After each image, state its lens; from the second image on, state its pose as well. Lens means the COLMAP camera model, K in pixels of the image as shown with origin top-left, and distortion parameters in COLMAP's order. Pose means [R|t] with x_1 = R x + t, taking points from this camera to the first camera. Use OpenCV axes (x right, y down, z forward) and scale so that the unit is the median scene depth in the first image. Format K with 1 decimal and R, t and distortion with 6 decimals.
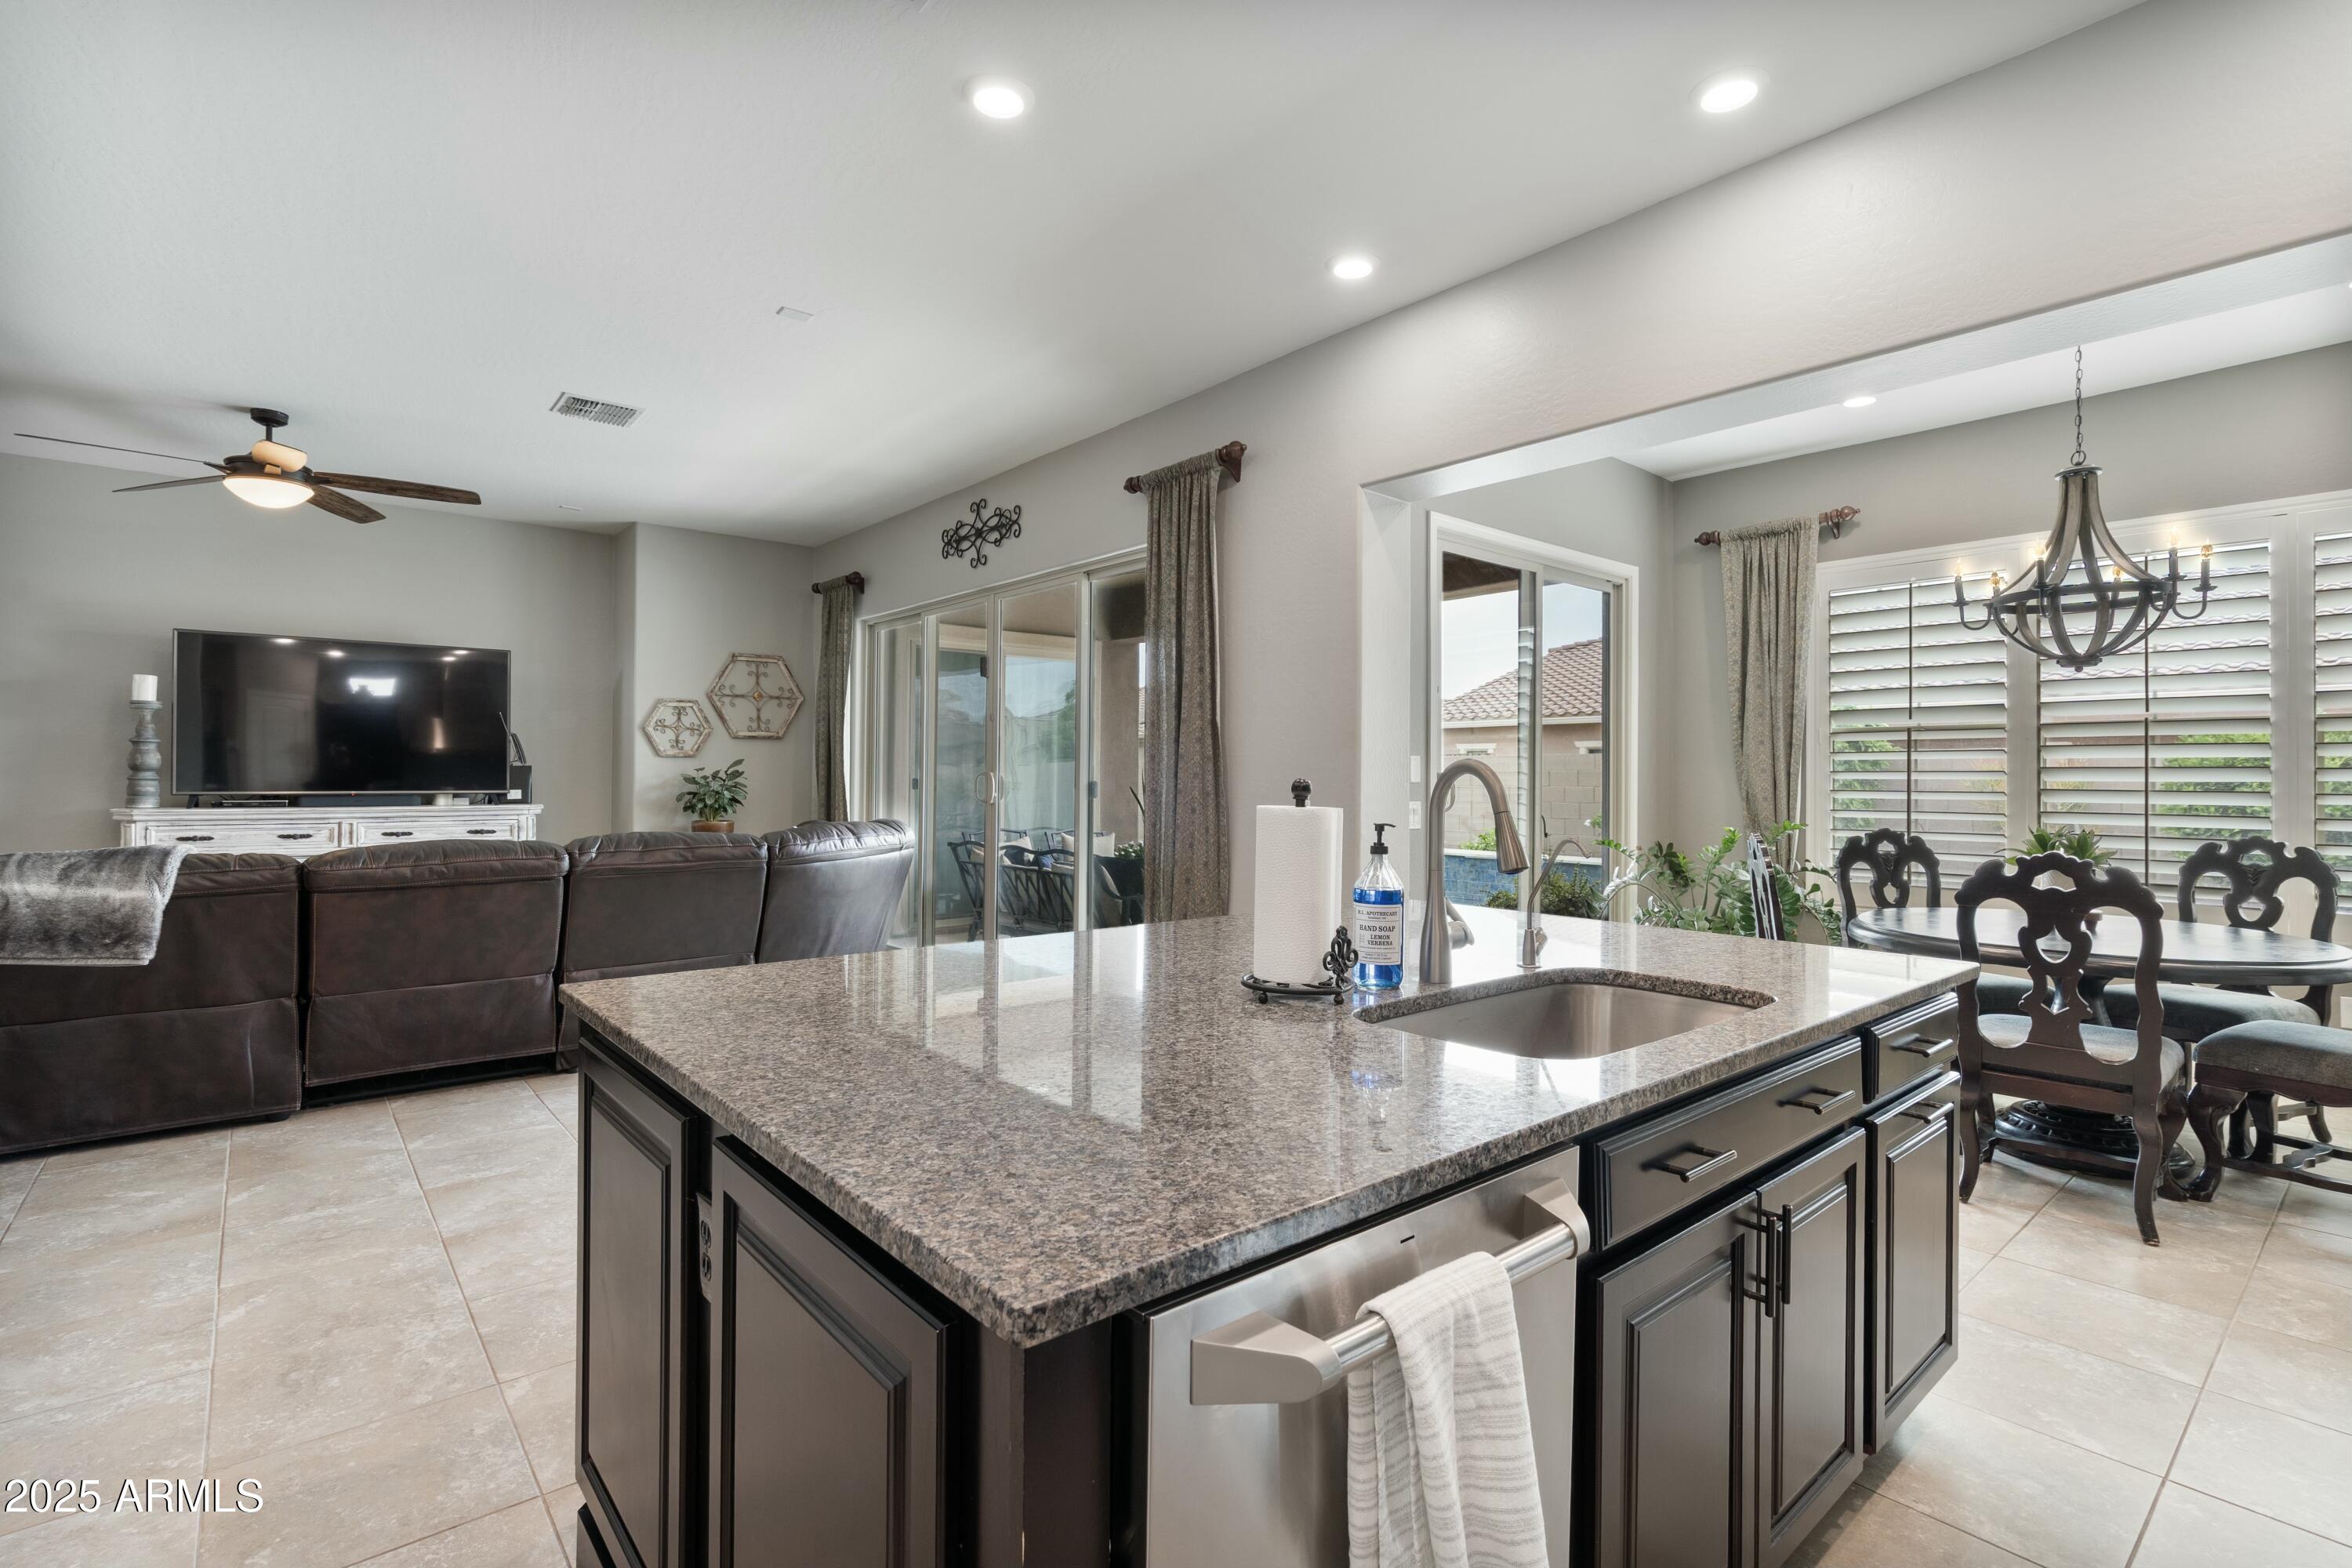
lens RADIAL K [[1084.6, 0, 1170.8], [0, 1084.6, 773.7], [0, 0, 1]] dist [-0.004202, 0.003710]
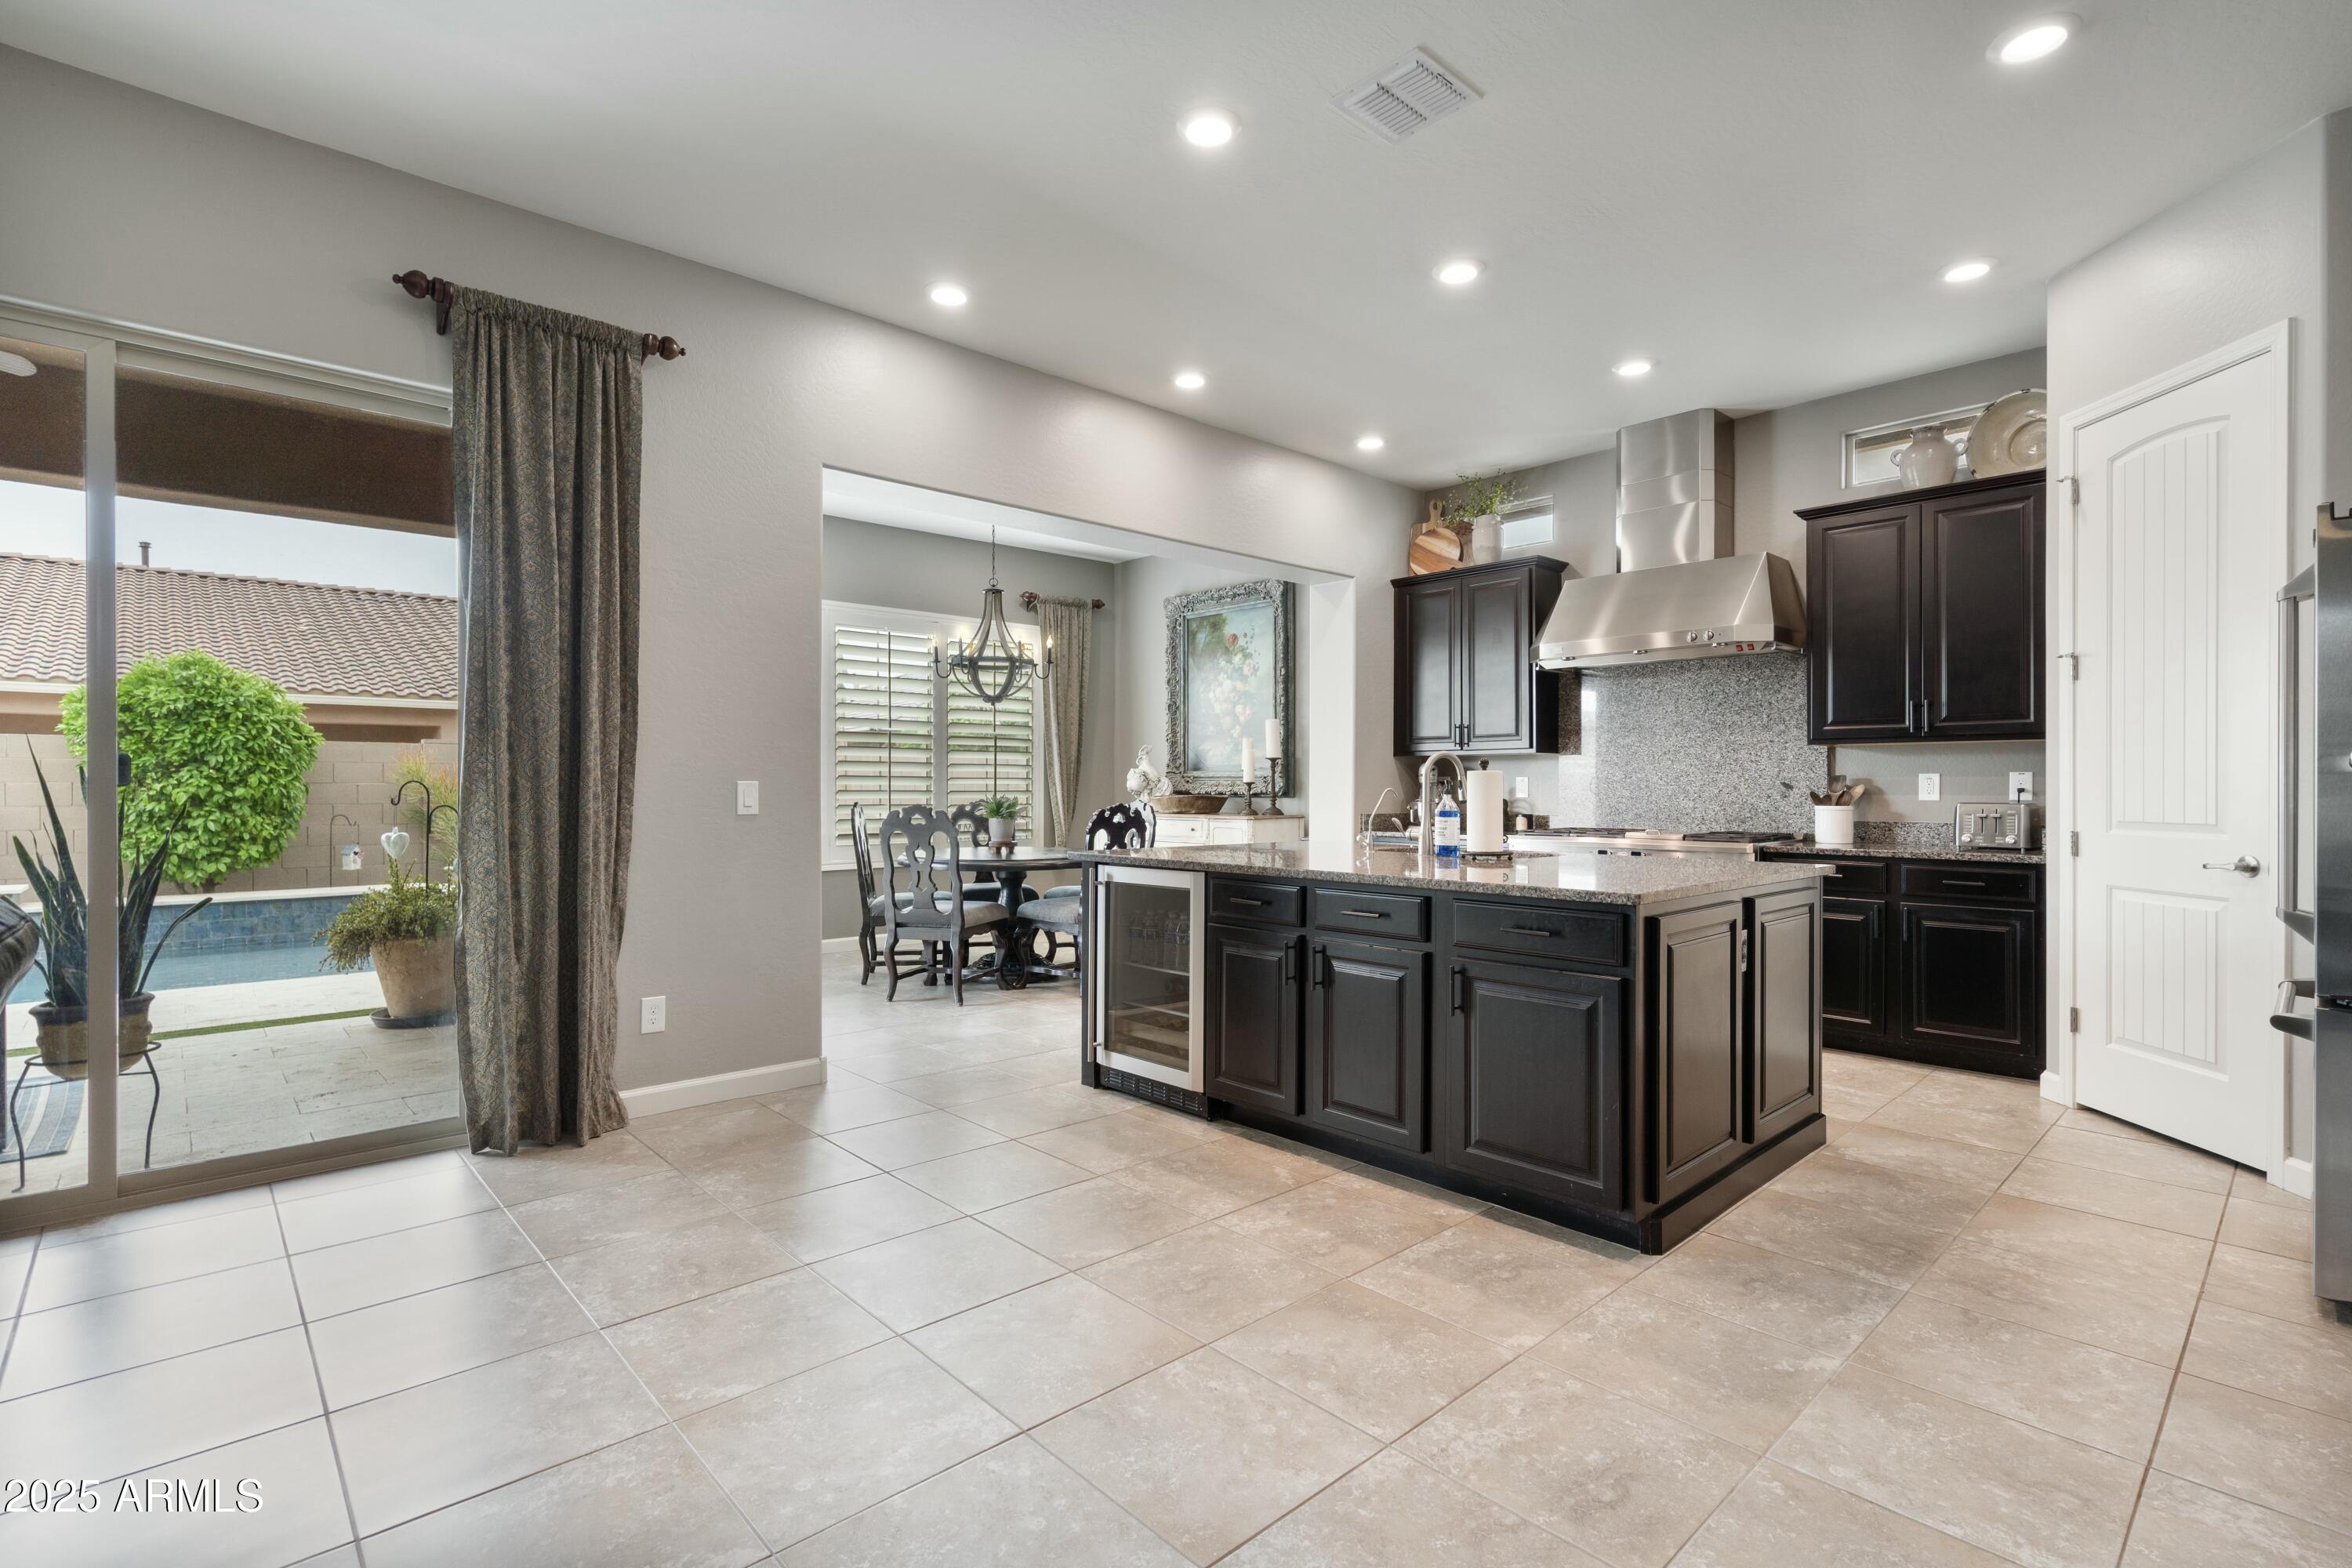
lens RADIAL K [[1084.6, 0, 1167.5], [0, 1084.6, 791.1], [0, 0, 1]] dist [-0.004202, 0.003710]
pose [[-0.039829, -0.007946, 0.999175, -0.911188], [-0.005680, 0.999954, 0.007725, 0.028247], [-0.999190, -0.005368, -0.039872, 0.784806]]
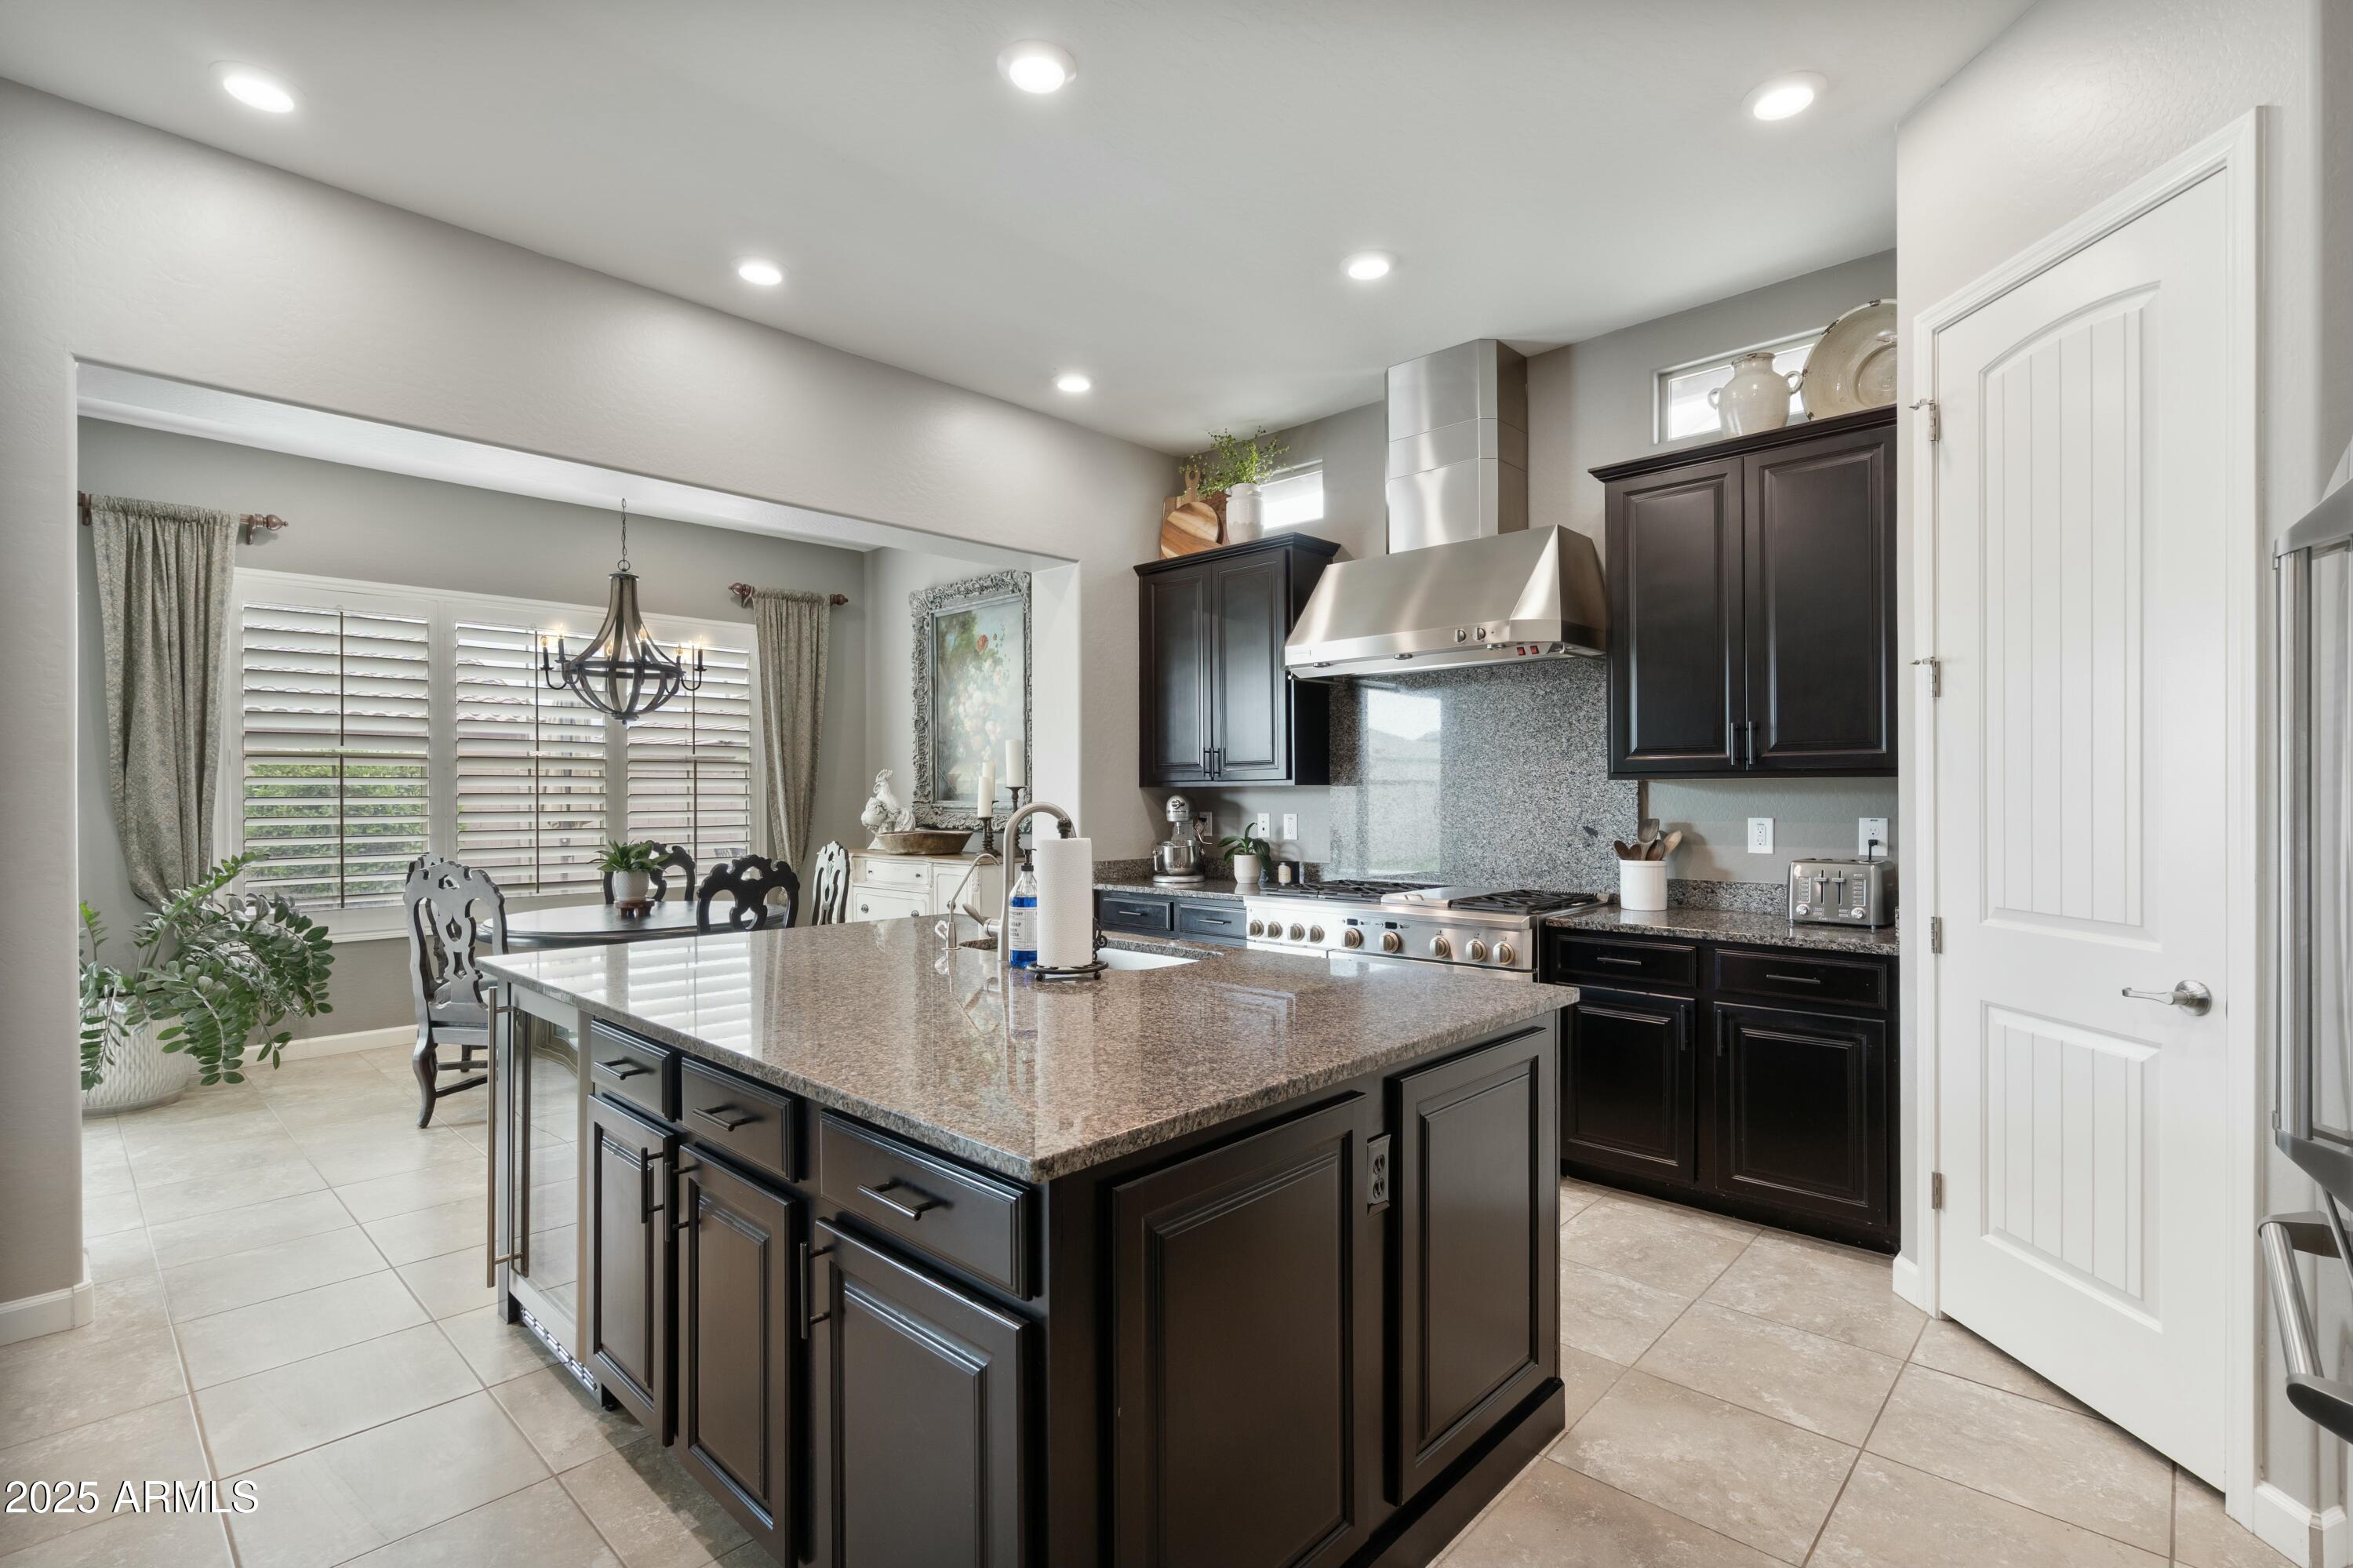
lens RADIAL K [[1085.1, 0, 1172.2], [0, 1085.1, 799.6], [0, 0, 1]] dist [-0.004202, 0.003710]
pose [[-0.109730, -0.007795, 0.993931, -0.577633], [-0.000918, 0.999970, 0.007741, -0.010739], [-0.993961, -0.000063, -0.109734, 0.467981]]
